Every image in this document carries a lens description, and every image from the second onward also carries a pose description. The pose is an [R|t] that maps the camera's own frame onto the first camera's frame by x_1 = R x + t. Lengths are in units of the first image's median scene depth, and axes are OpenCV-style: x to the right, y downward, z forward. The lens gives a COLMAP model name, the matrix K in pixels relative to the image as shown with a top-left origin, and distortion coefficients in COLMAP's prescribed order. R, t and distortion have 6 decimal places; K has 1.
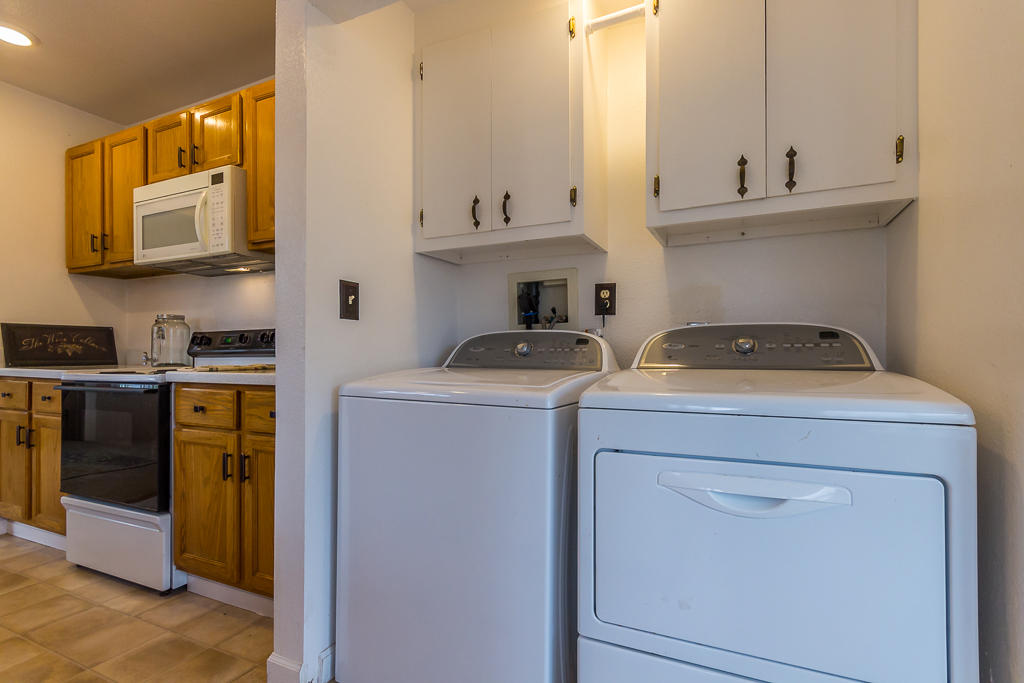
lens RADIAL K [[469.5, 0, 517.1], [0, 469.5, 353.3], [0, 0, 1]] dist [0.001810, 0.000220]
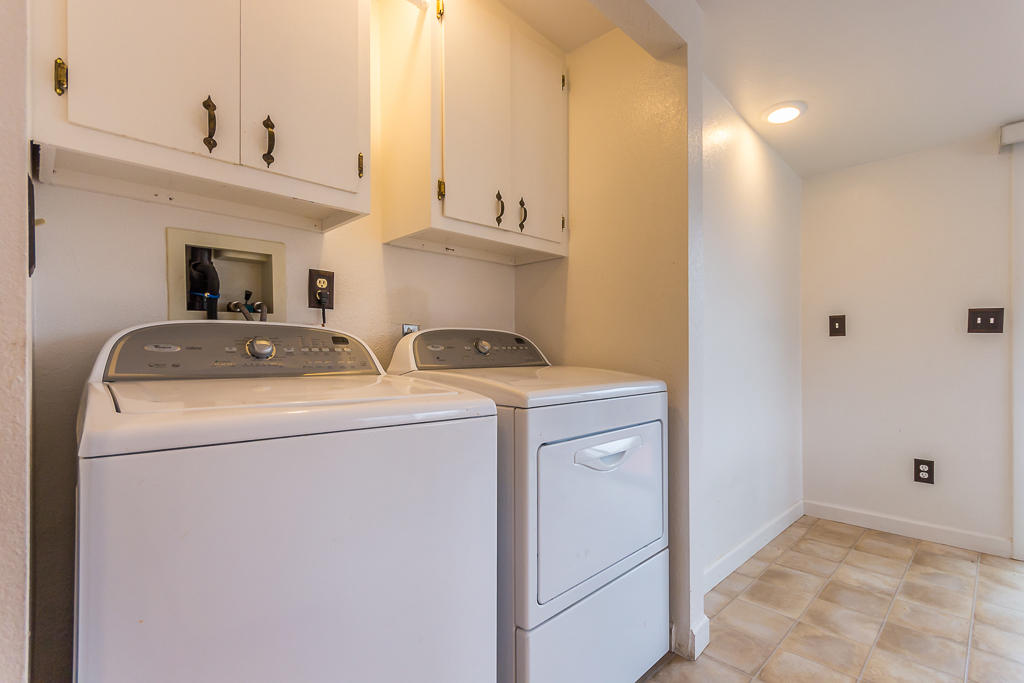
lens RADIAL K [[480.0, 0, 514.4], [0, 480.0, 351.1], [0, 0, 1]] dist [0.001396, 0.001024]
pose [[0.371507, 0.009938, 0.928377, -0.479046], [0.006181, 0.999894, -0.013177, 0.006599], [-0.928410, 0.010634, 0.371406, 0.374668]]
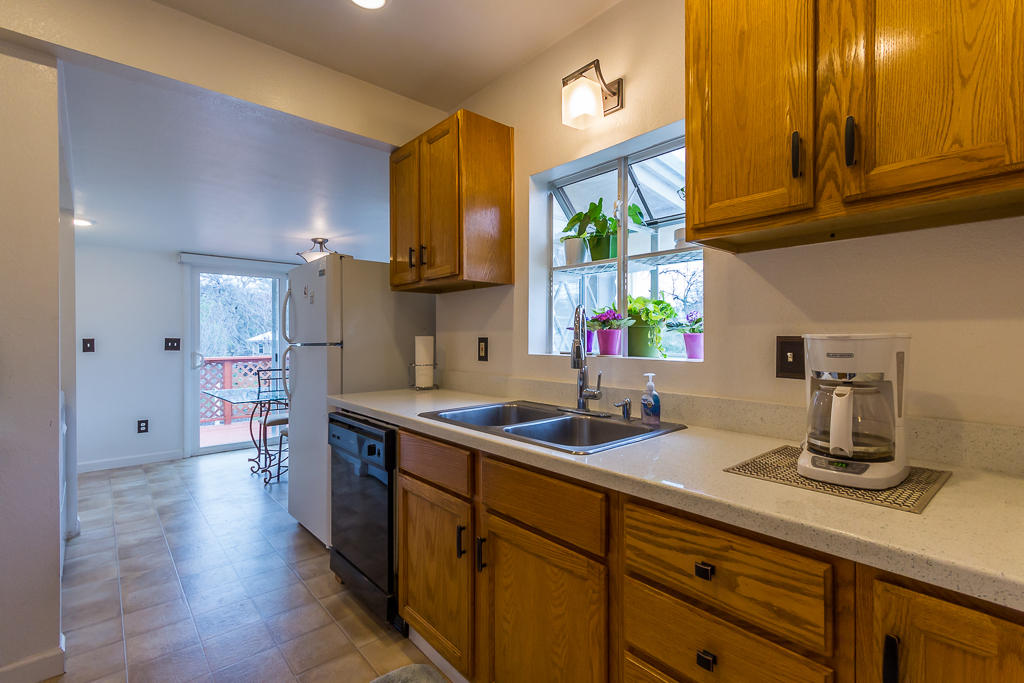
lens RADIAL K [[498.3, 0, 510.0], [0, 498.3, 338.0], [0, 0, 1]] dist [0.025422, 0.000113]
pose [[-0.892373, 0.009679, 0.451195, -1.917355], [0.015839, 0.999826, 0.009879, -0.142663], [-0.451021, 0.015962, -0.892371, 1.477787]]
